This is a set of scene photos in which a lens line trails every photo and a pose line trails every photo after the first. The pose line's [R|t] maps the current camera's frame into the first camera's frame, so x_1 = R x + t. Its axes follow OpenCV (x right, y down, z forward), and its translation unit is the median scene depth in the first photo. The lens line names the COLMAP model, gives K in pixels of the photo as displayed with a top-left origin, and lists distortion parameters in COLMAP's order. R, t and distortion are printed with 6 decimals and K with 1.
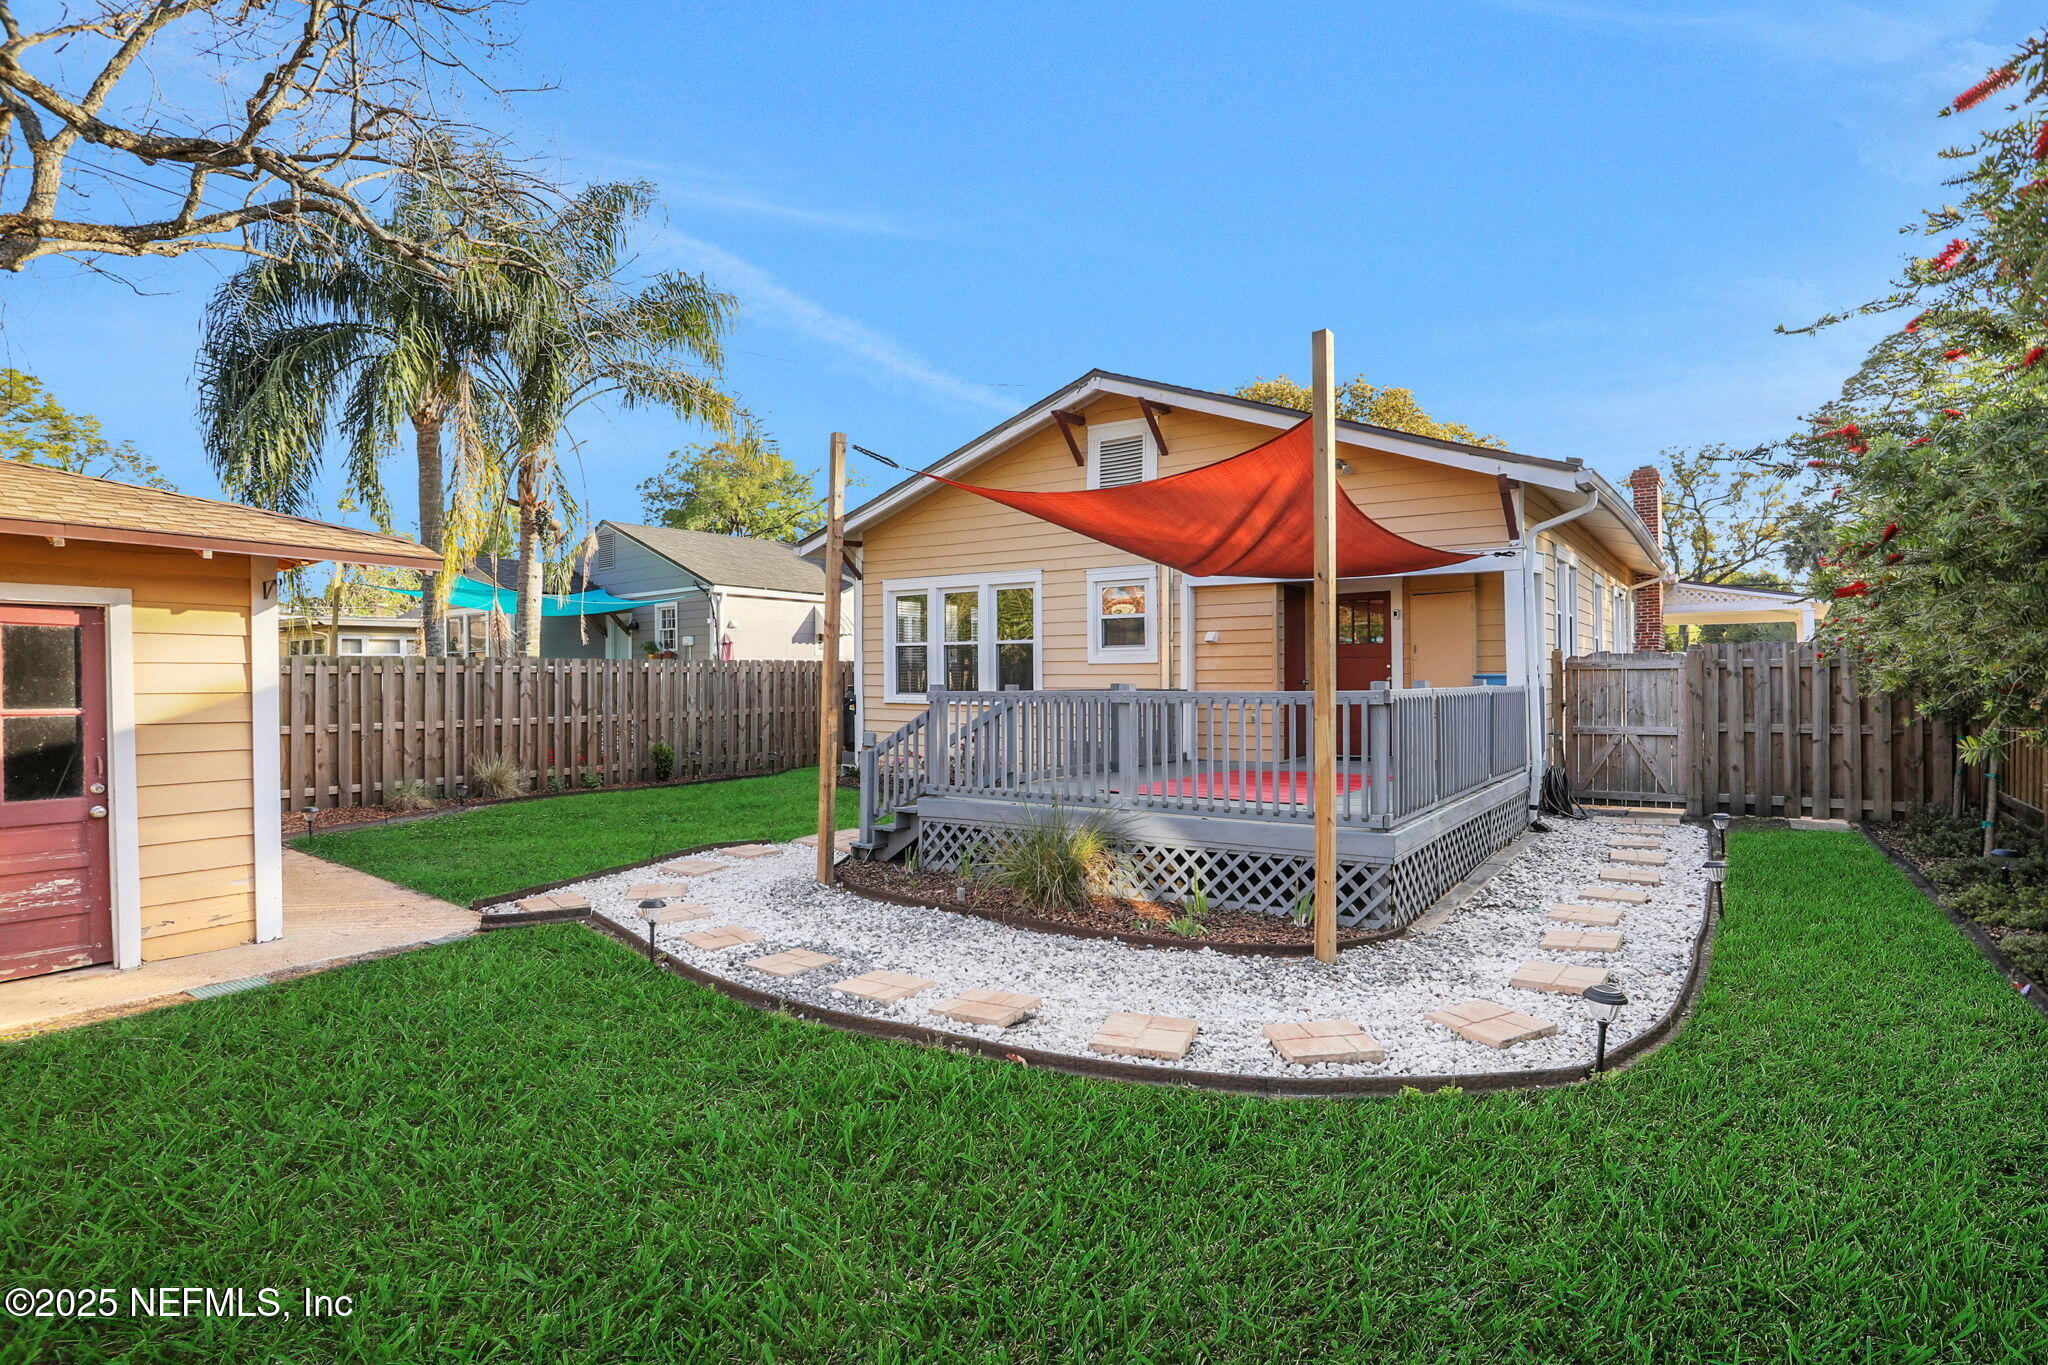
lens RADIAL K [[1014.0, 0, 1016.1], [0, 1014.0, 677.6], [0, 0, 1]] dist [-0.041569, 0.005471]
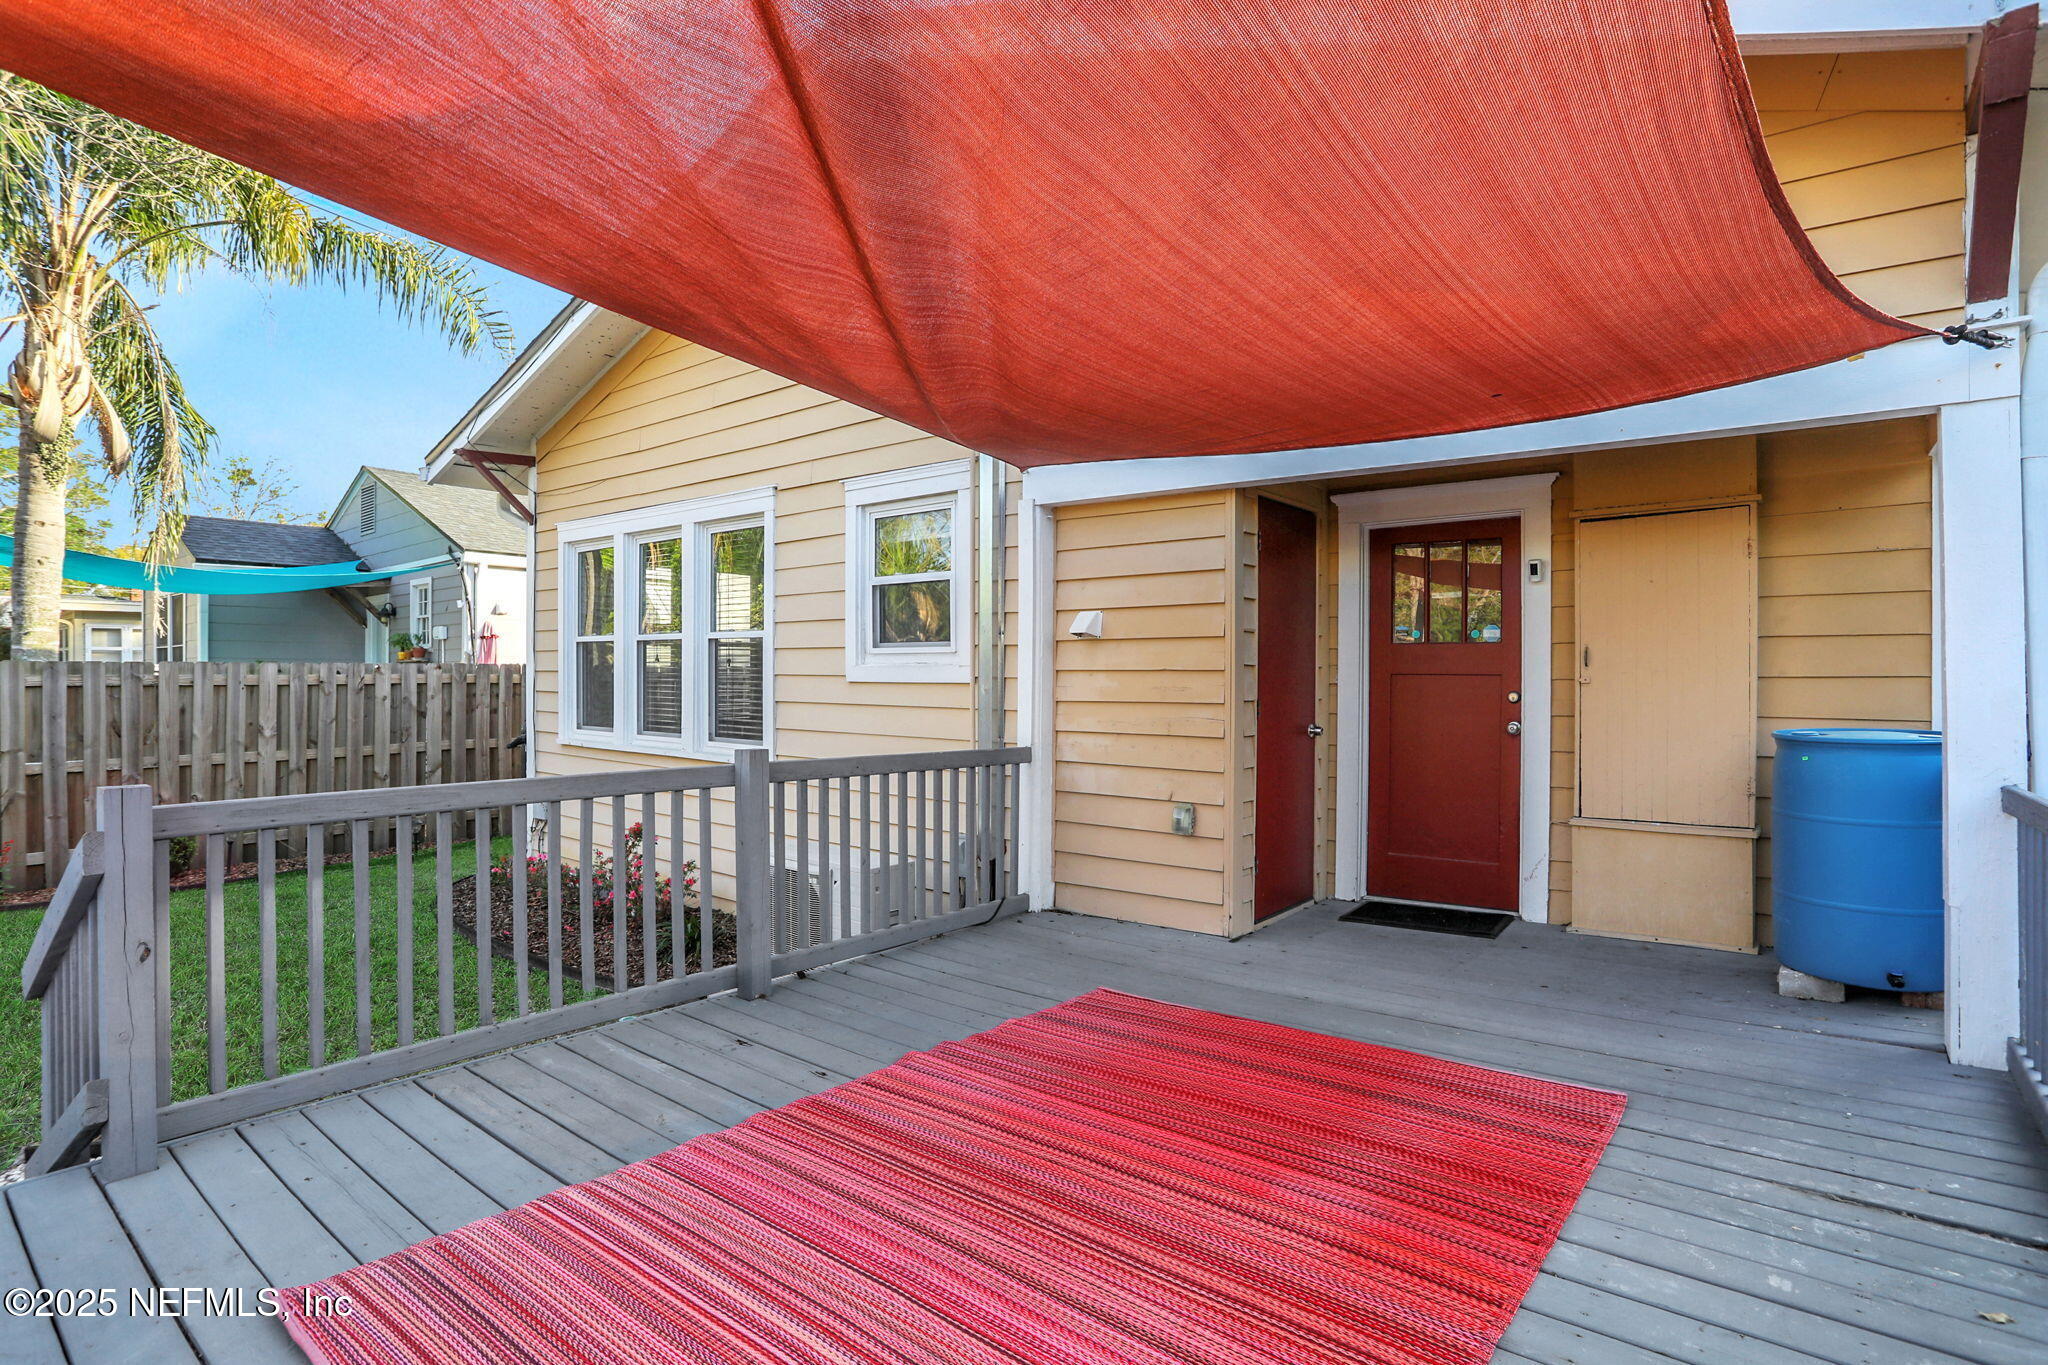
lens RADIAL K [[1014.0, 0, 1034.3], [0, 1014.0, 675.5], [0, 0, 1]] dist [-0.041569, 0.005471]
pose [[0.999701, 0.008411, -0.022973, 0.168471], [-0.008414, 0.999965, -0.000030, -0.017290], [0.022972, 0.000224, 0.999736, 0.539252]]
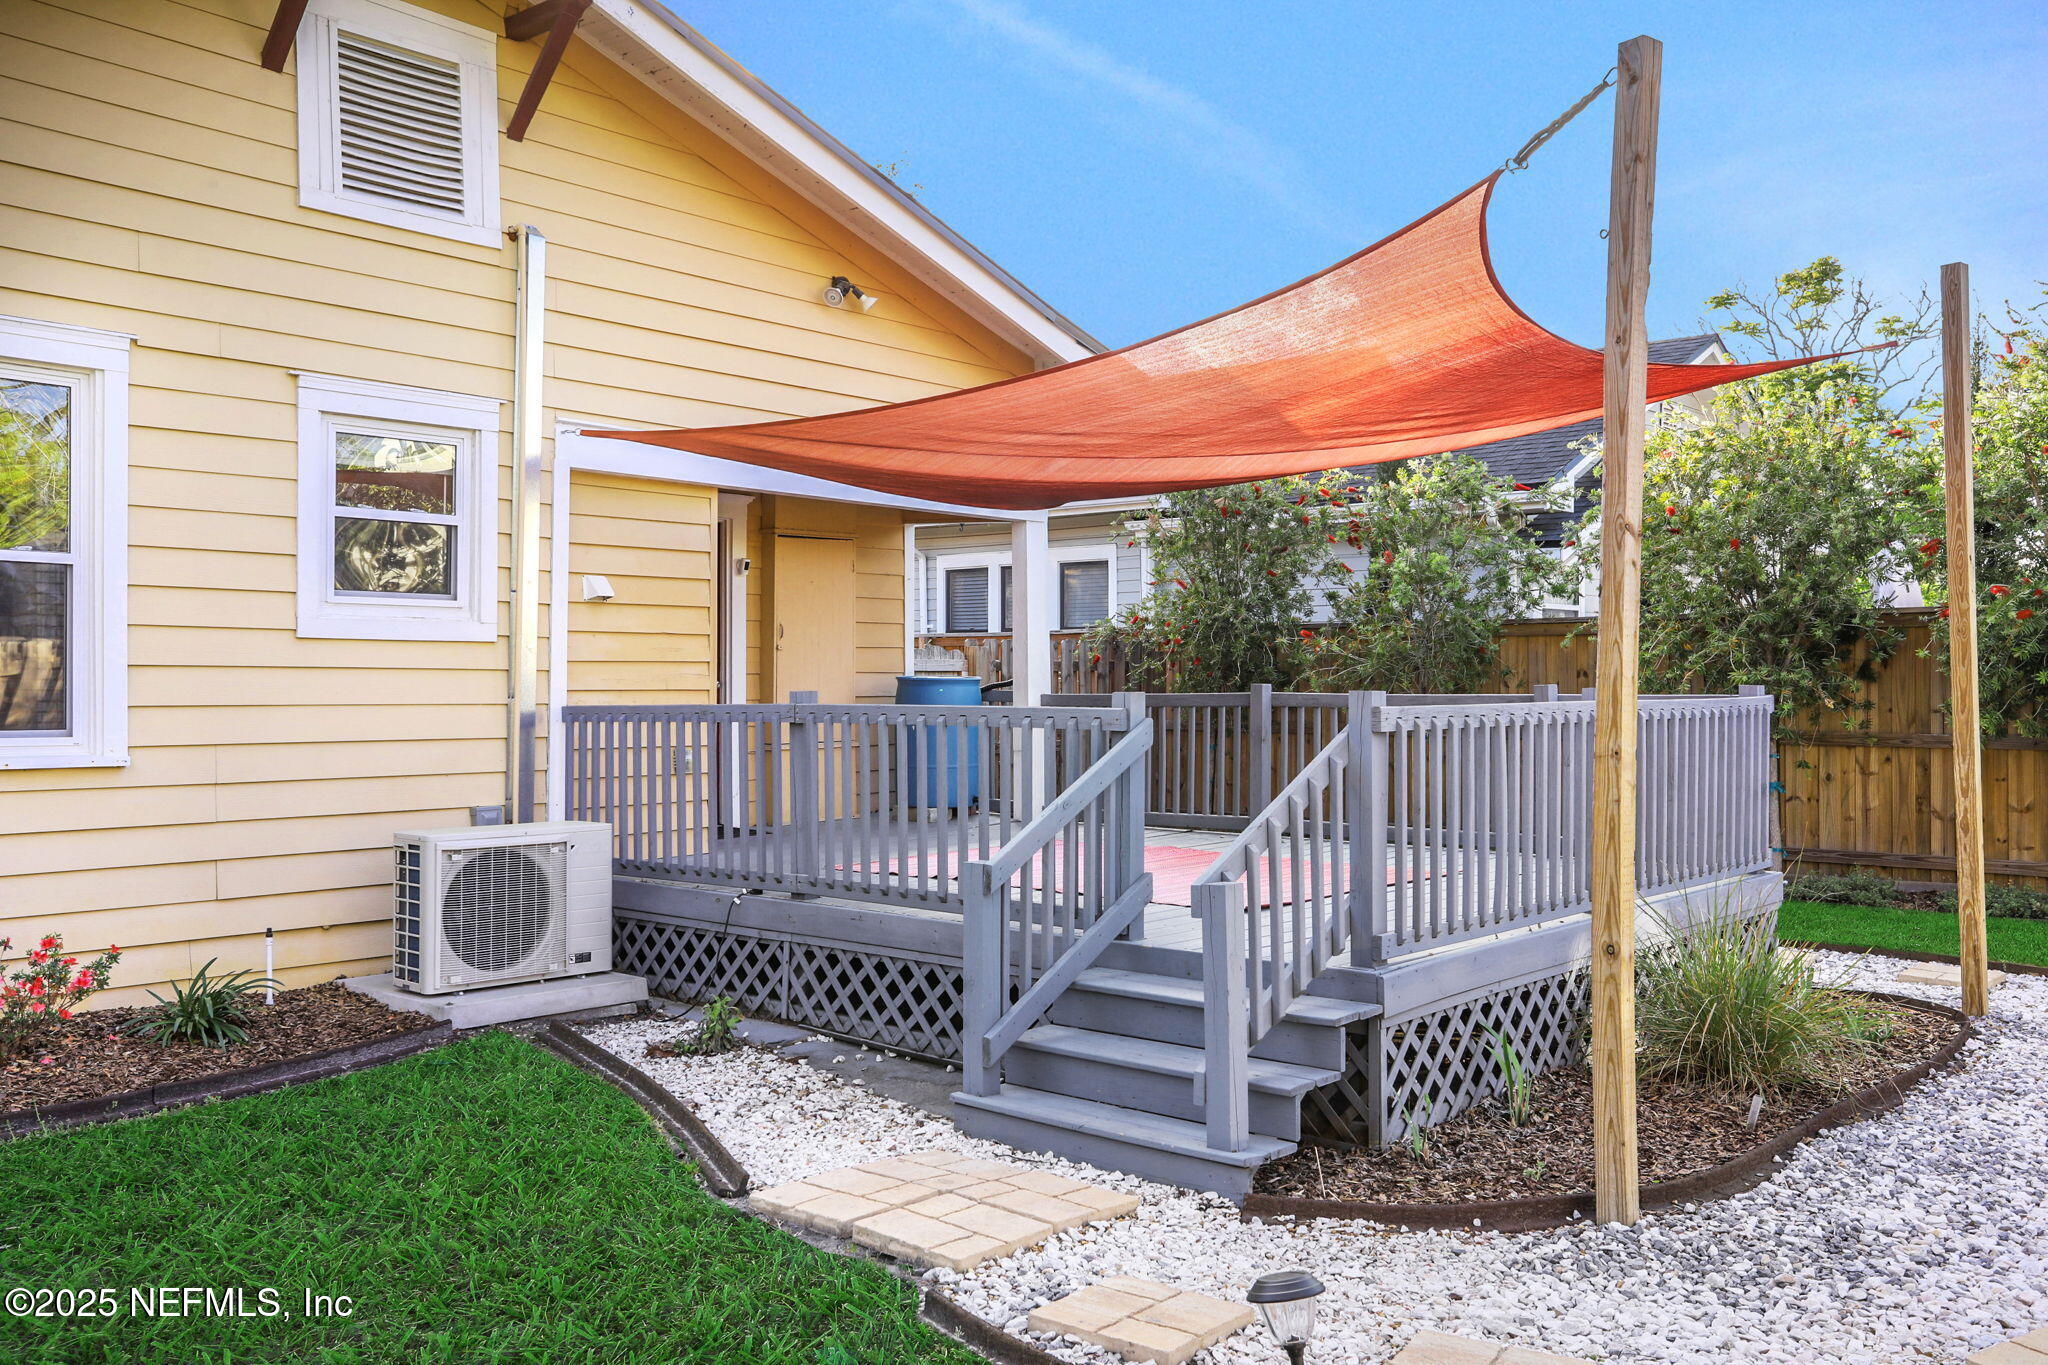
lens RADIAL K [[1798.1, 0, 1023.8], [0, 1798.1, 683.5], [0, 0, 1]] dist [-0.005121, -0.016049]
pose [[0.067088, 0.002678, 0.997743, -0.540310], [-0.002955, 0.999993, -0.002486, 0.003266], [-0.997743, -0.002782, 0.067095, 0.708171]]
